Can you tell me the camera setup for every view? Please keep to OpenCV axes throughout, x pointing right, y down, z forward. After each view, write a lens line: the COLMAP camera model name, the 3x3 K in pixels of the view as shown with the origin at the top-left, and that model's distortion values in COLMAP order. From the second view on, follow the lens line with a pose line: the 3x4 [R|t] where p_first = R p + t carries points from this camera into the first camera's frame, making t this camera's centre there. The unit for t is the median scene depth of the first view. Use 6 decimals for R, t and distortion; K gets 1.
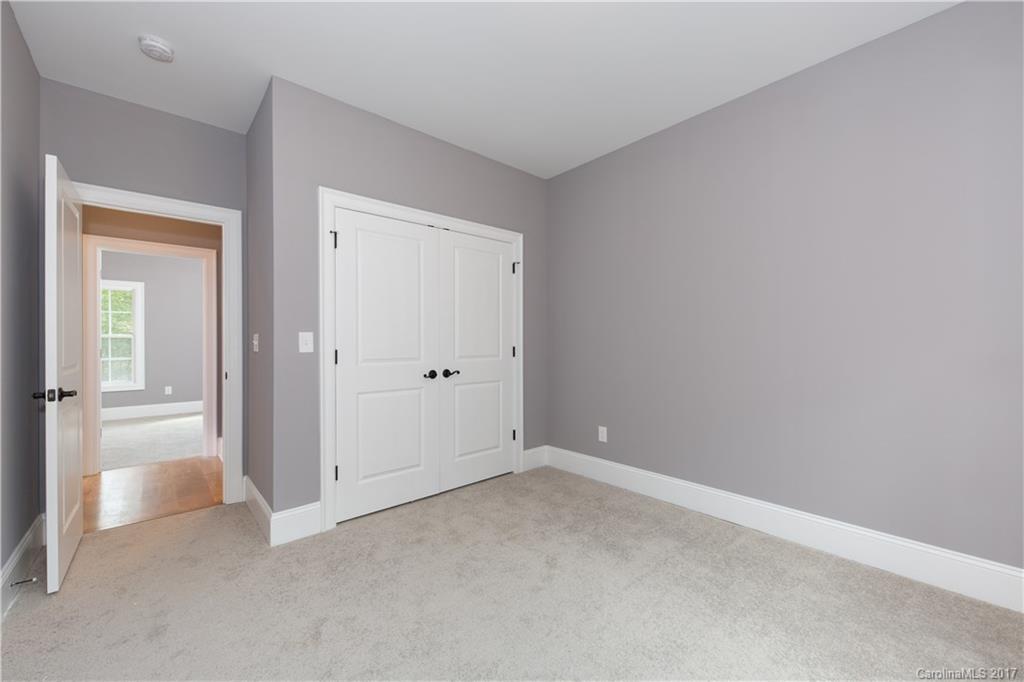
lens RADIAL K [[404.0, 0, 512.0], [0, 404.0, 341.0], [0, 0, 1]] dist [-0.000496, -0.000033]
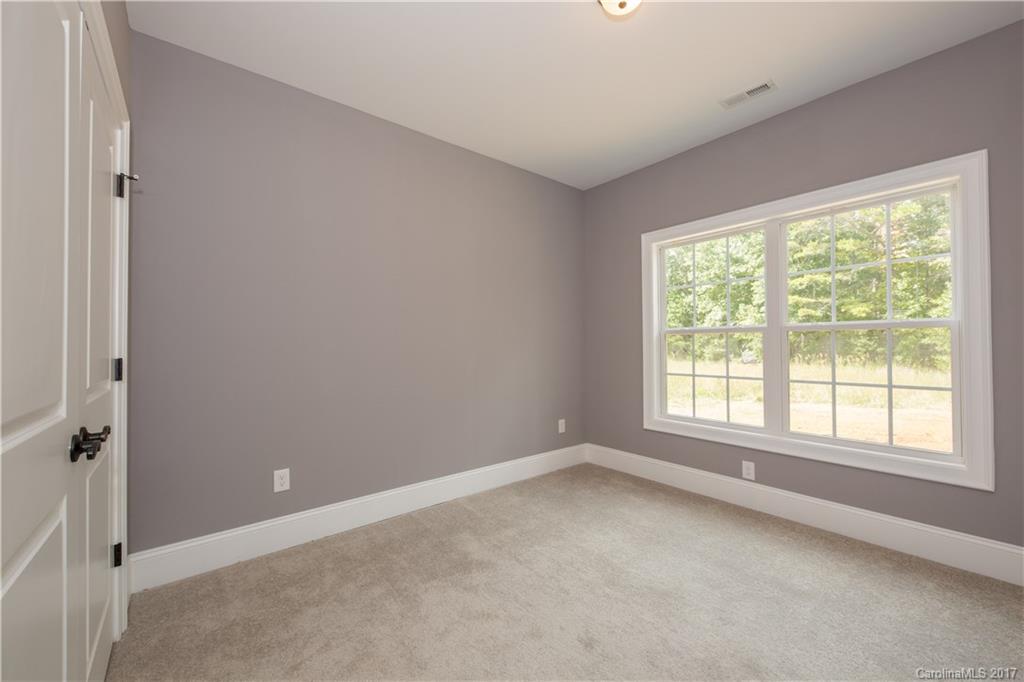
lens RADIAL K [[404.0, 0, 512.0], [0, 404.0, 341.0], [0, 0, 1]] dist [-0.000496, -0.000033]
pose [[0.041698, 0.017154, 0.998983, -0.529925], [0.017637, 0.999684, -0.017902, 0.012124], [-0.998975, 0.018365, 0.041383, 0.660642]]
